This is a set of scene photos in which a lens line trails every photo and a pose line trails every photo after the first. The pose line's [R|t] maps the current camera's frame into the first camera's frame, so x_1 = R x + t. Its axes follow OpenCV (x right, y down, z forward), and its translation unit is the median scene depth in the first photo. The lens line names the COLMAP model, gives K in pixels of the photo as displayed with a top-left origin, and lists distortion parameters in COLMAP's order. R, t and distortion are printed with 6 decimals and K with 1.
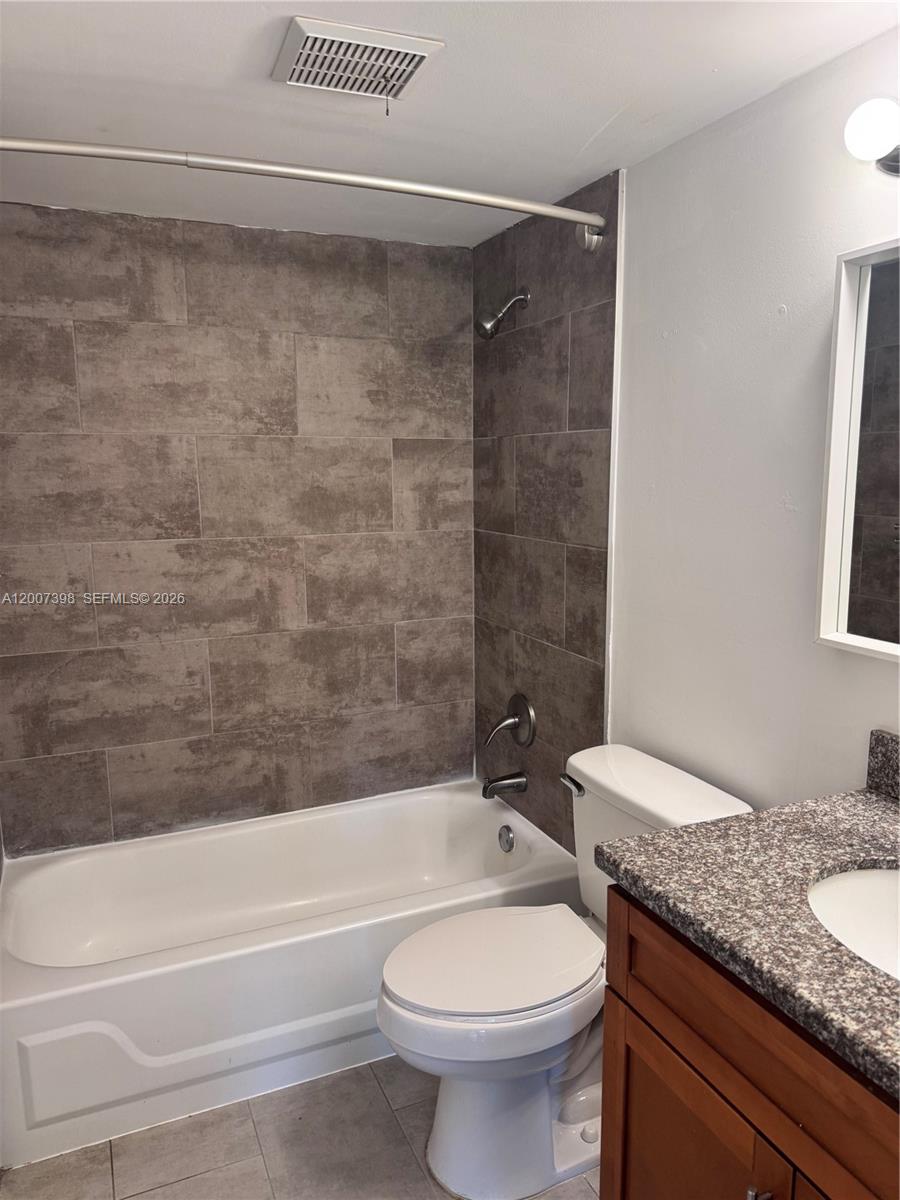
lens RADIAL K [[848.2, 0, 450.0], [0, 848.2, 600.0], [0, 0, 1]] dist [0.129401, -0.220439]
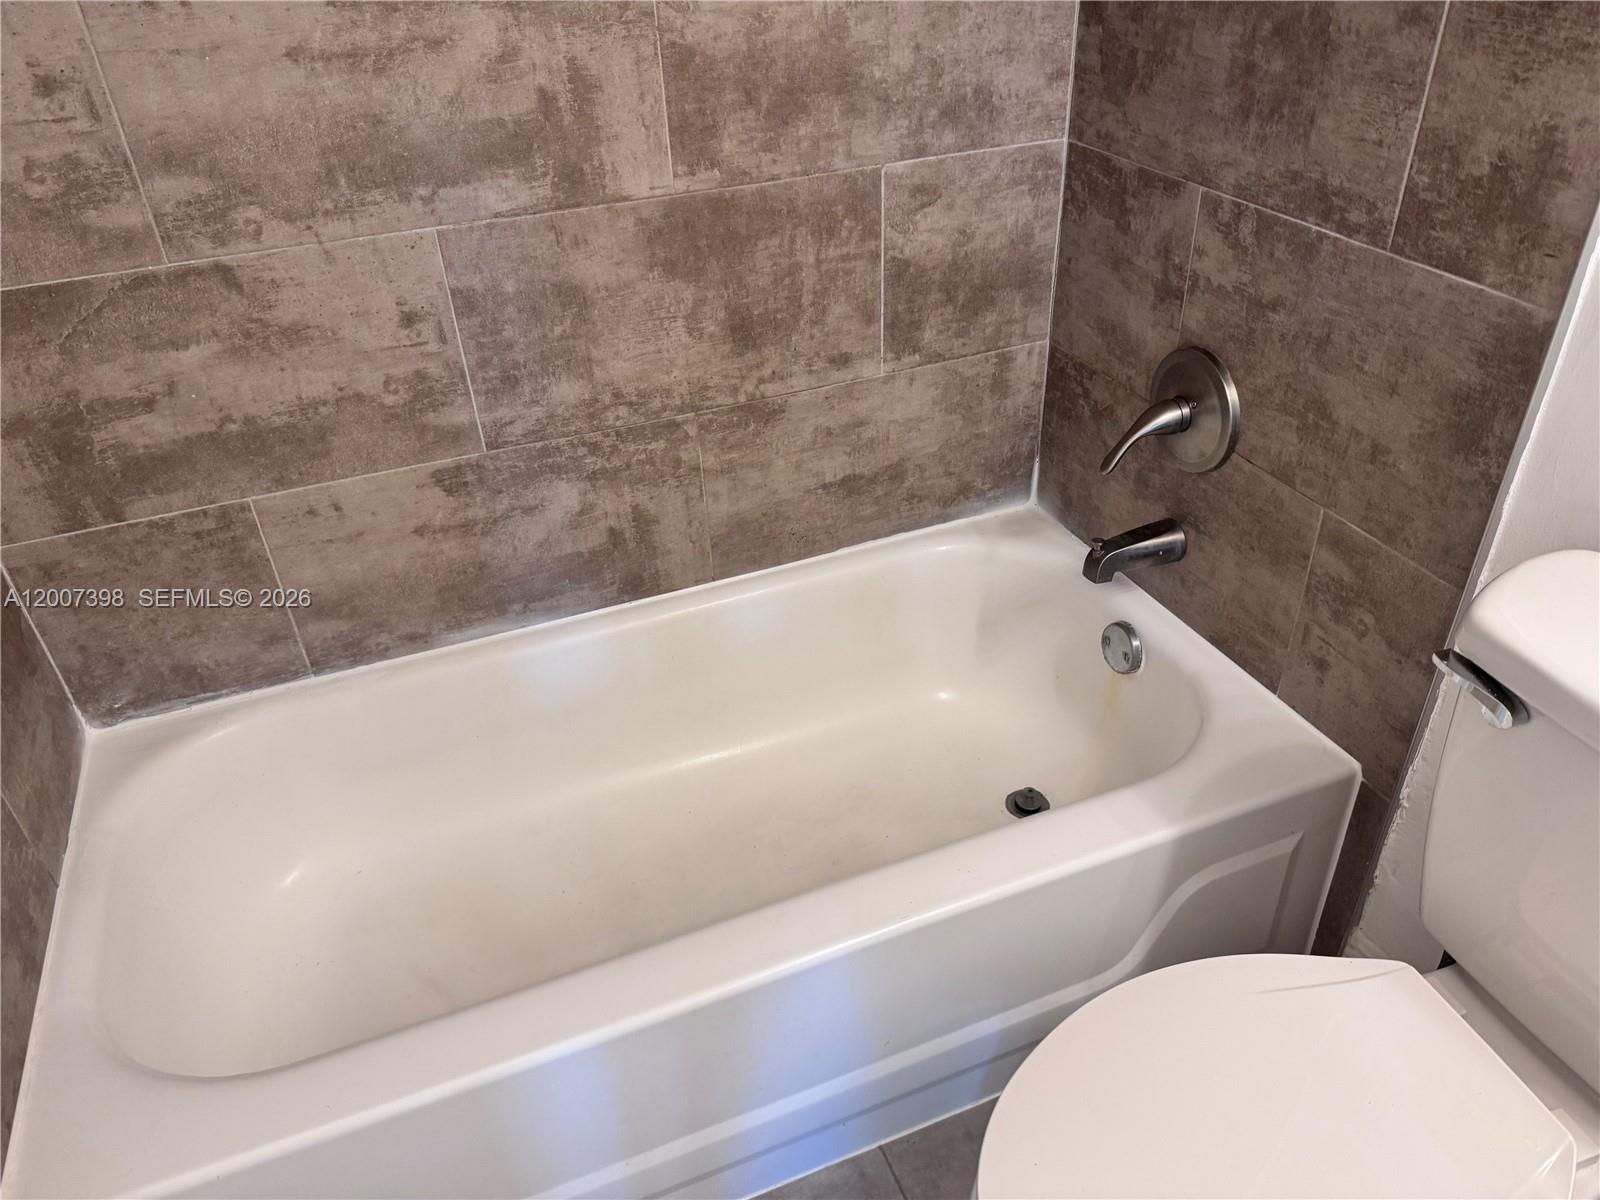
lens RADIAL K [[1130.9, 0, 796.4], [0, 1130.9, 609.0], [0, 0, 1]] dist [0.129401, -0.220439]
pose [[0.999189, -0.011253, -0.038666, -0.091518], [0.026671, 0.904313, 0.426037, -0.018405], [0.030172, -0.426723, 0.903879, 0.426050]]
